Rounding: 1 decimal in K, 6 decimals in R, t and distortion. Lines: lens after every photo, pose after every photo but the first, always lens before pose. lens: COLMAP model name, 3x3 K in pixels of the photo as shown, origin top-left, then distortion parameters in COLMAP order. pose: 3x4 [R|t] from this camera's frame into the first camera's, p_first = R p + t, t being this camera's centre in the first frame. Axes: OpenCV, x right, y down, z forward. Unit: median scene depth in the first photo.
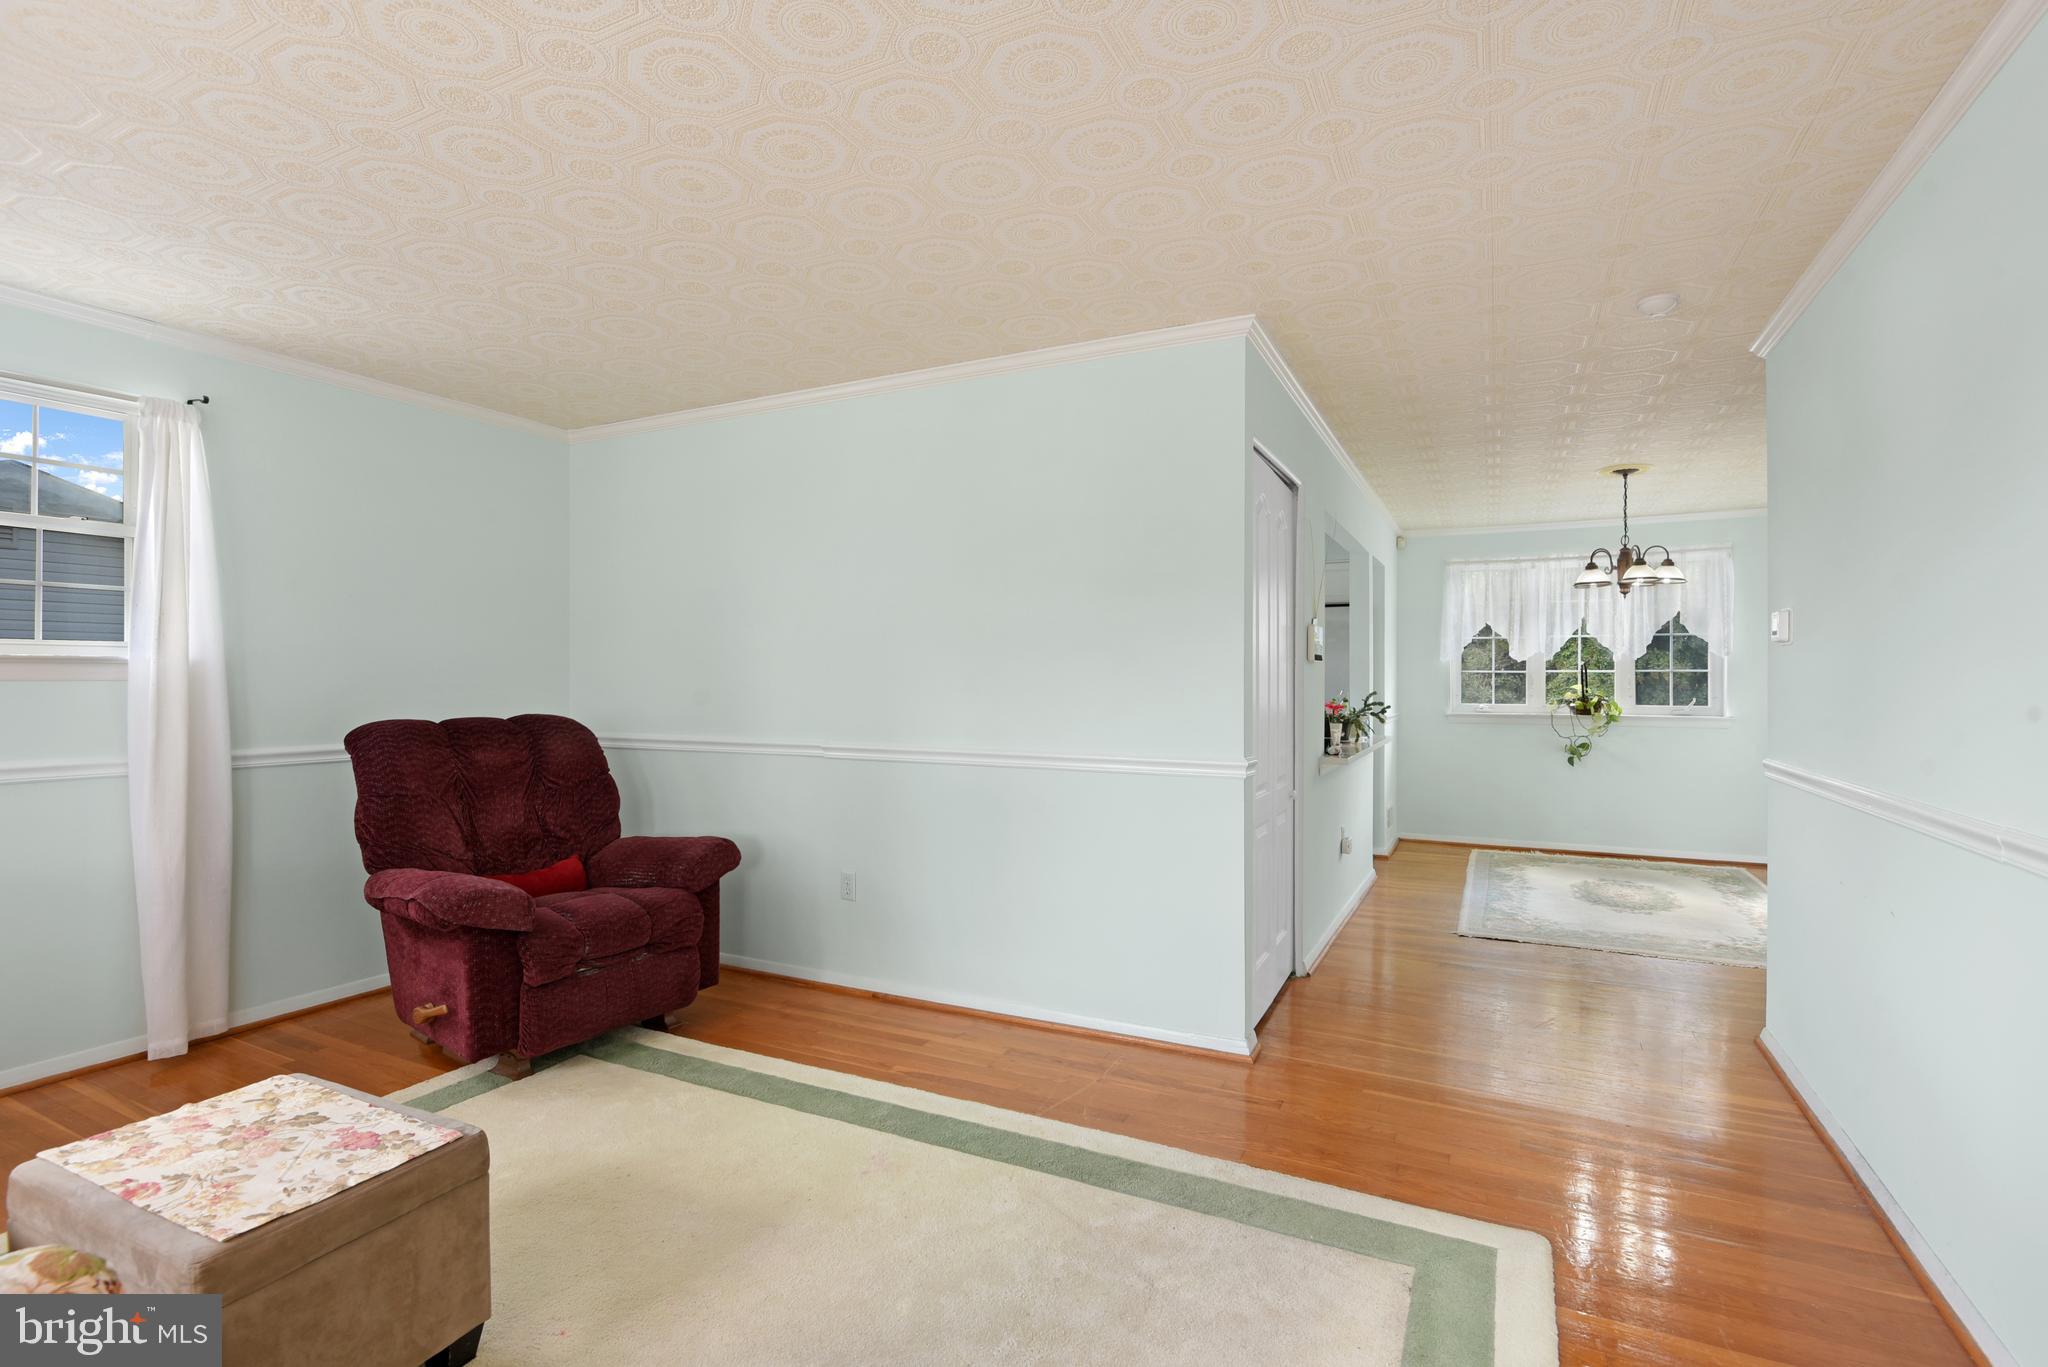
lens RADIAL K [[960.8, 0, 1023.5], [0, 960.8, 667.7], [0, 0, 1]] dist [0.002159, -0.009589]
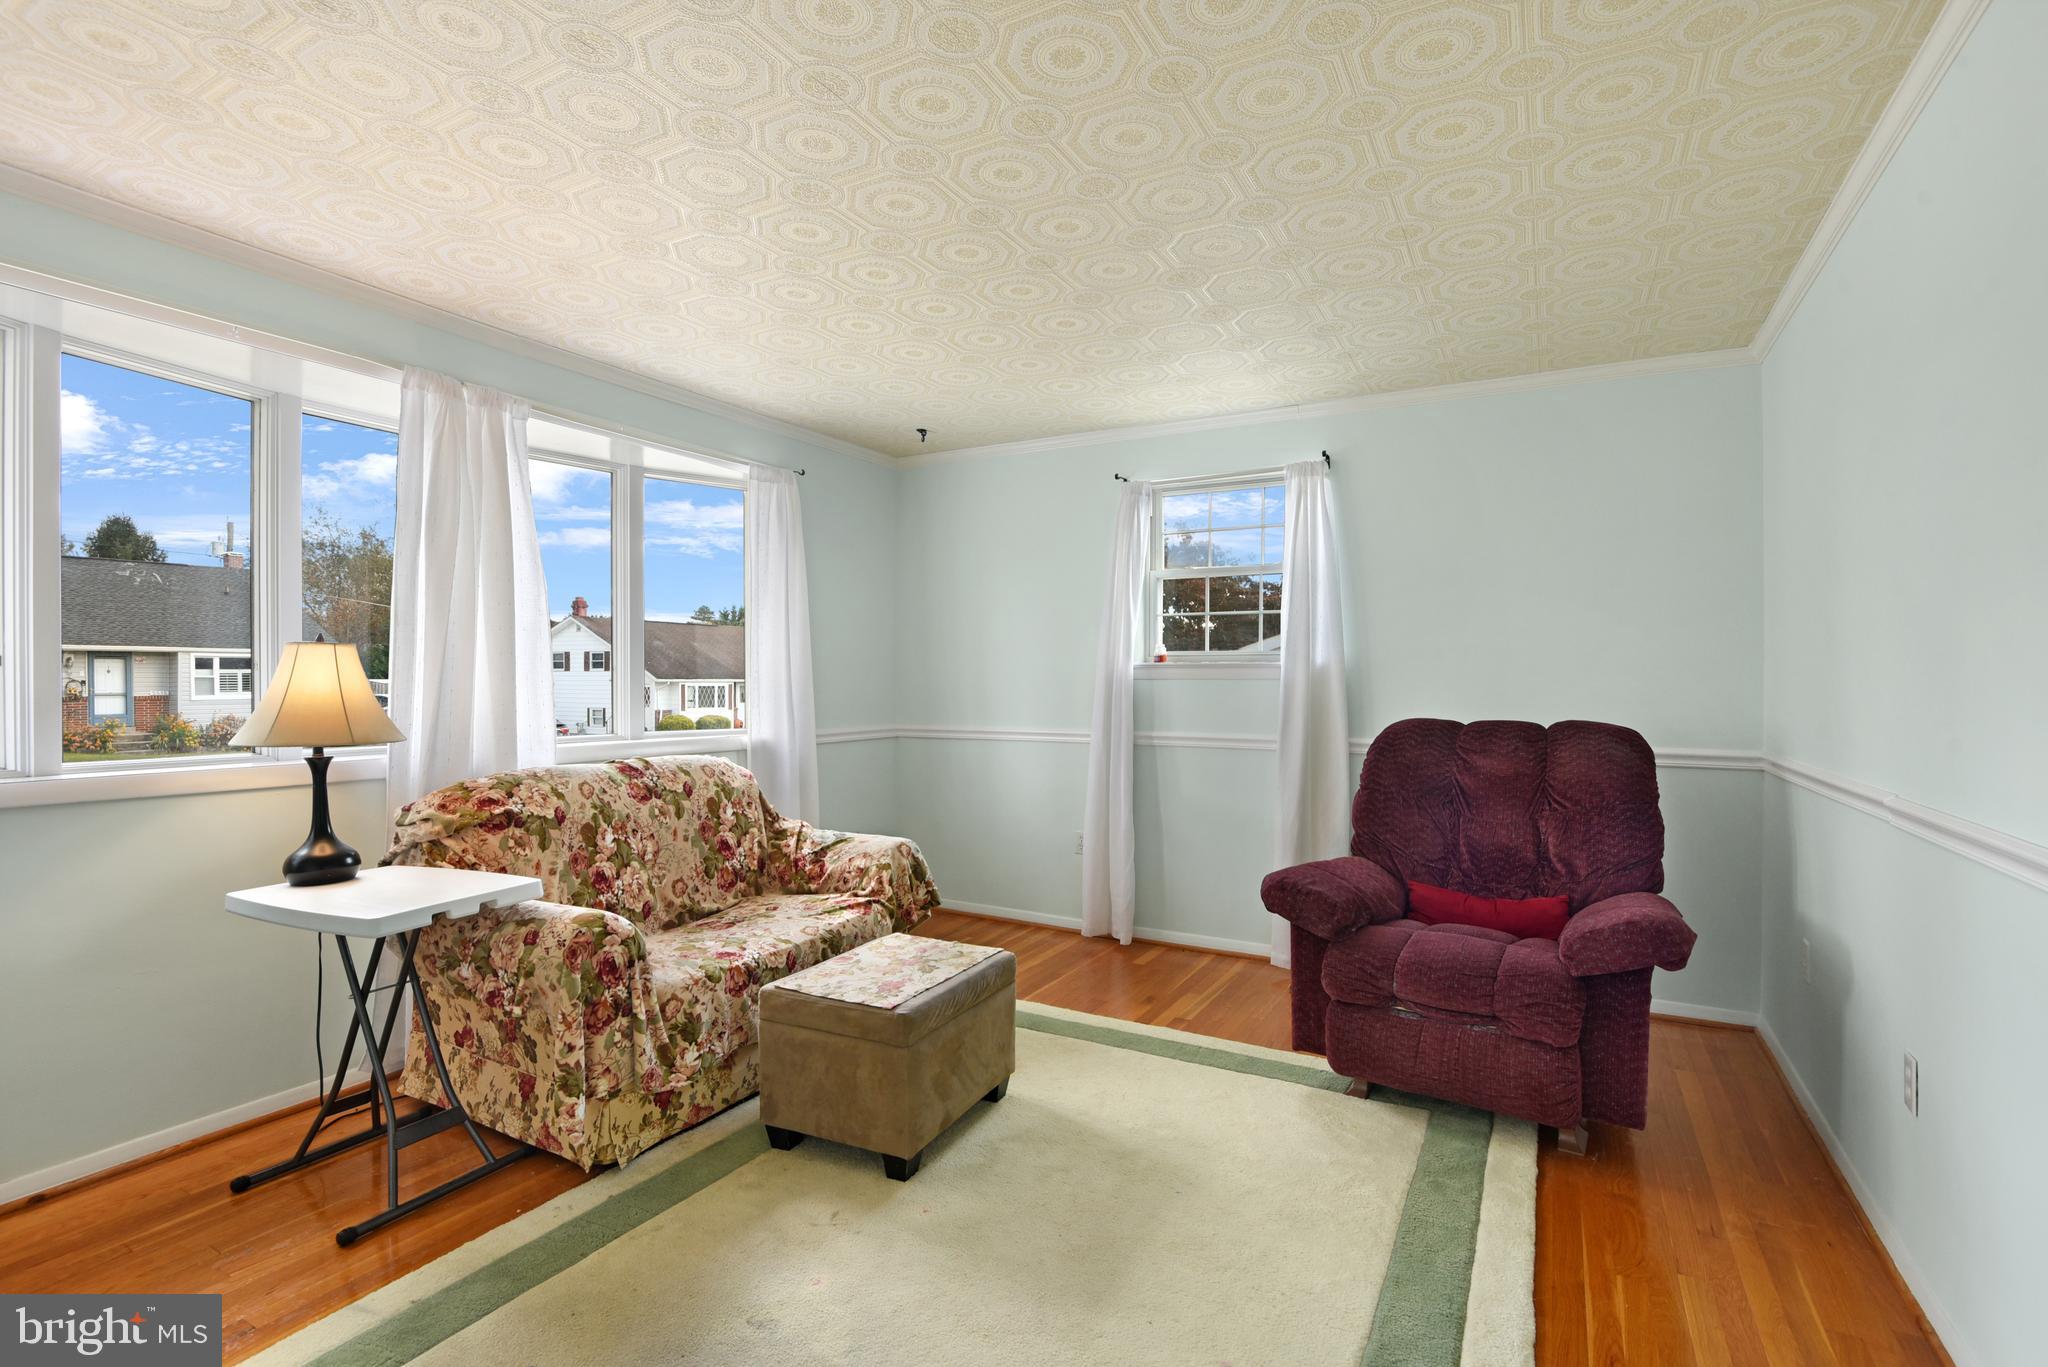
lens RADIAL K [[960.8, 0, 1019.1], [0, 960.8, 692.6], [0, 0, 1]] dist [0.002159, -0.009589]
pose [[-0.052869, 0.010688, -0.998544, 0.478364], [0.012033, 0.999877, 0.010065, 0.013928], [0.998529, -0.011483, -0.052991, 0.778158]]
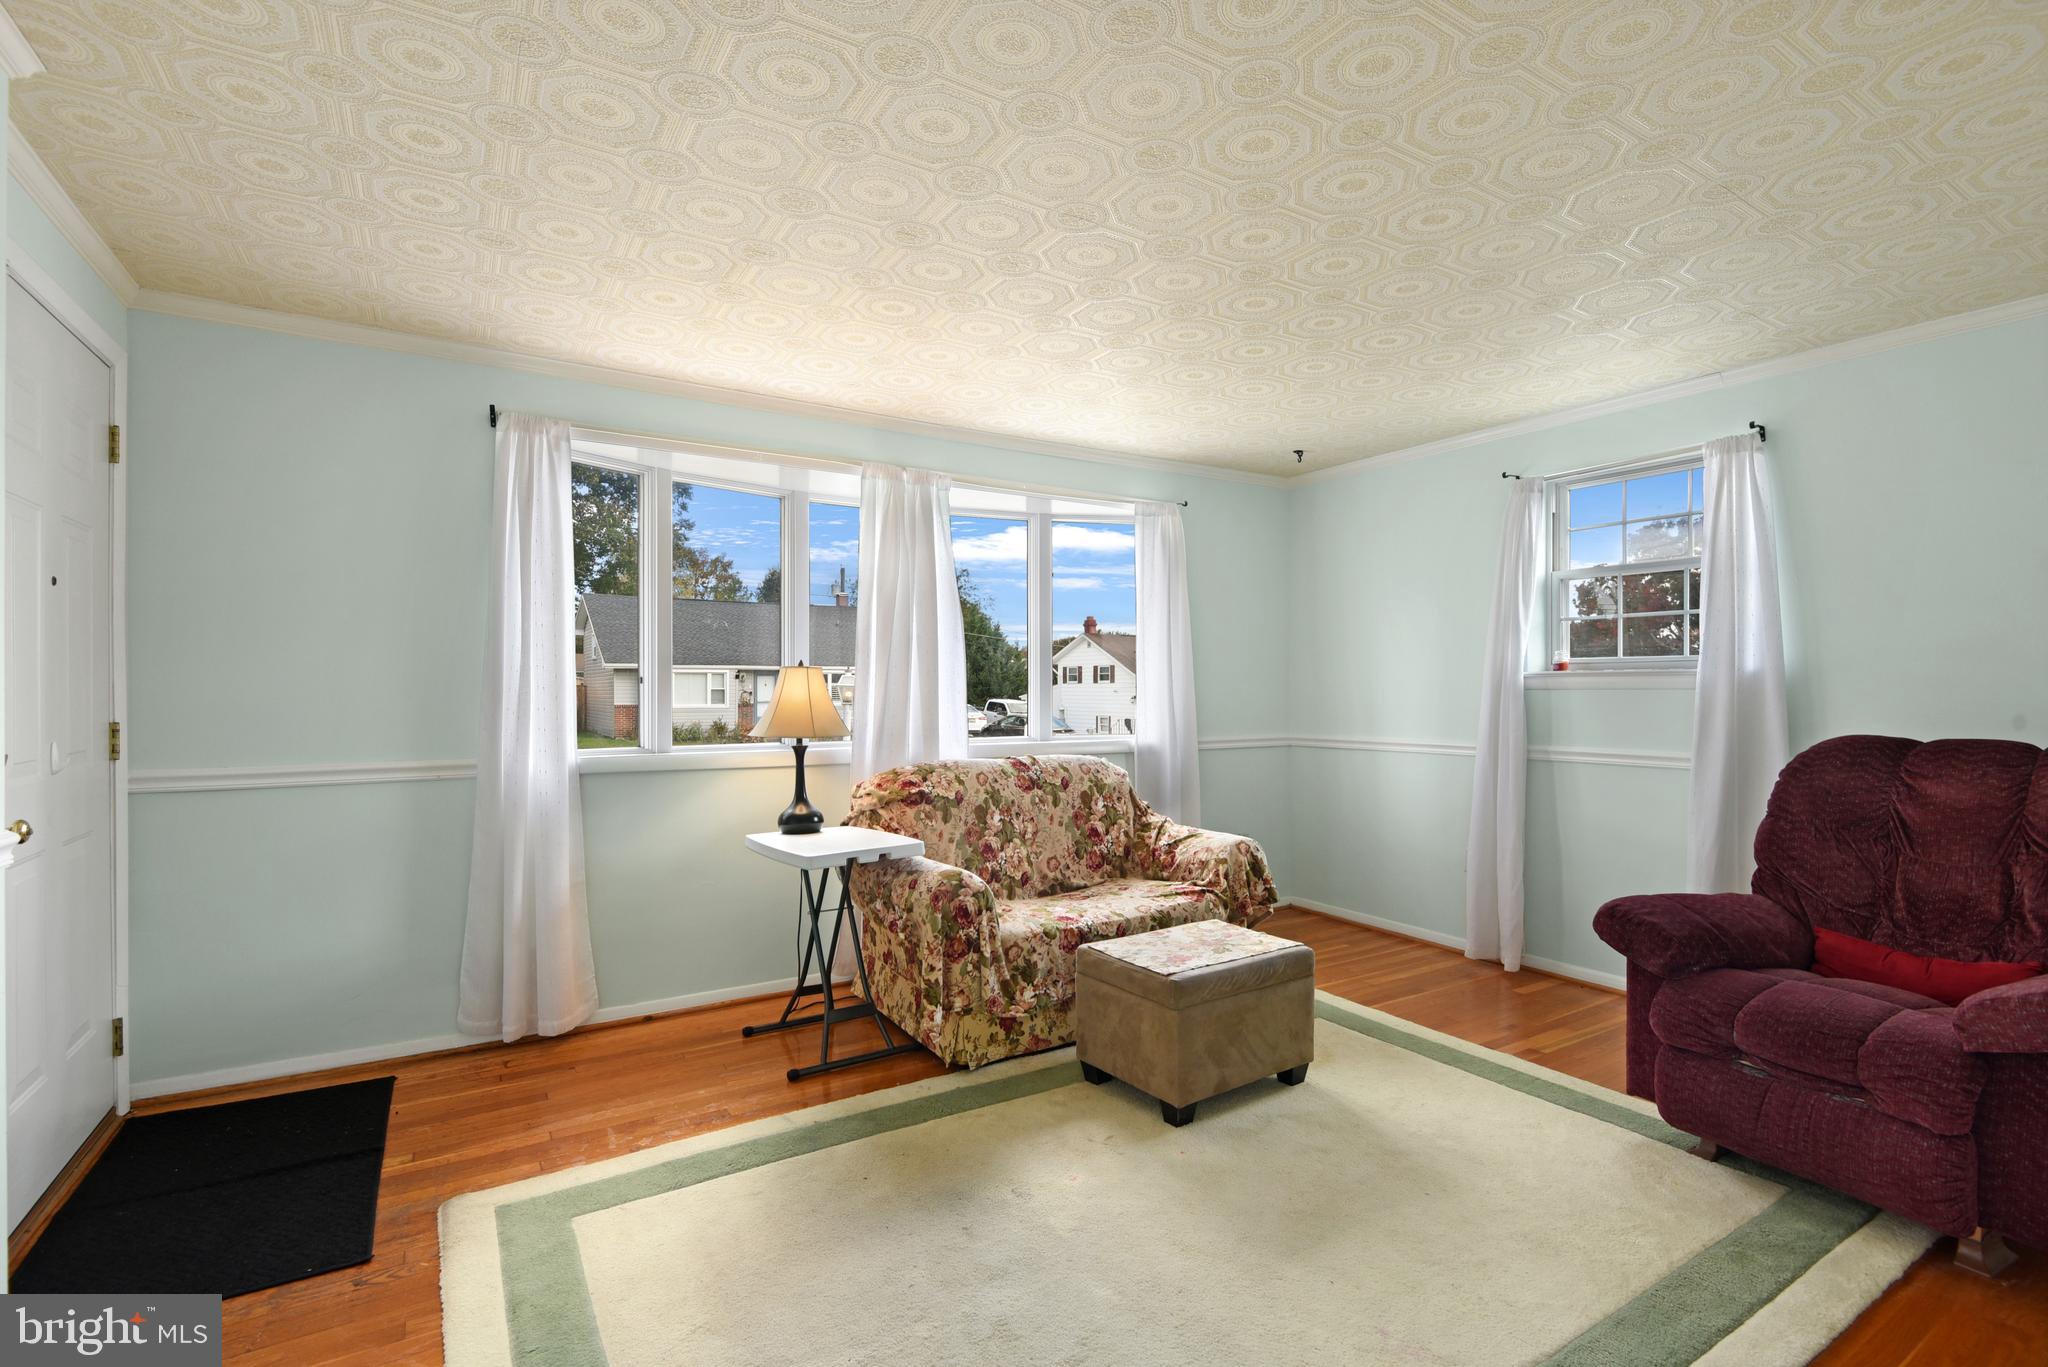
lens RADIAL K [[960.8, 0, 1024.8], [0, 960.8, 687.7], [0, 0, 1]] dist [0.002159, -0.009589]
pose [[-0.531525, -0.003736, -0.847034, 0.552221], [0.012743, 0.999842, -0.012406, 0.016996], [0.846947, -0.017388, -0.531393, 1.022273]]
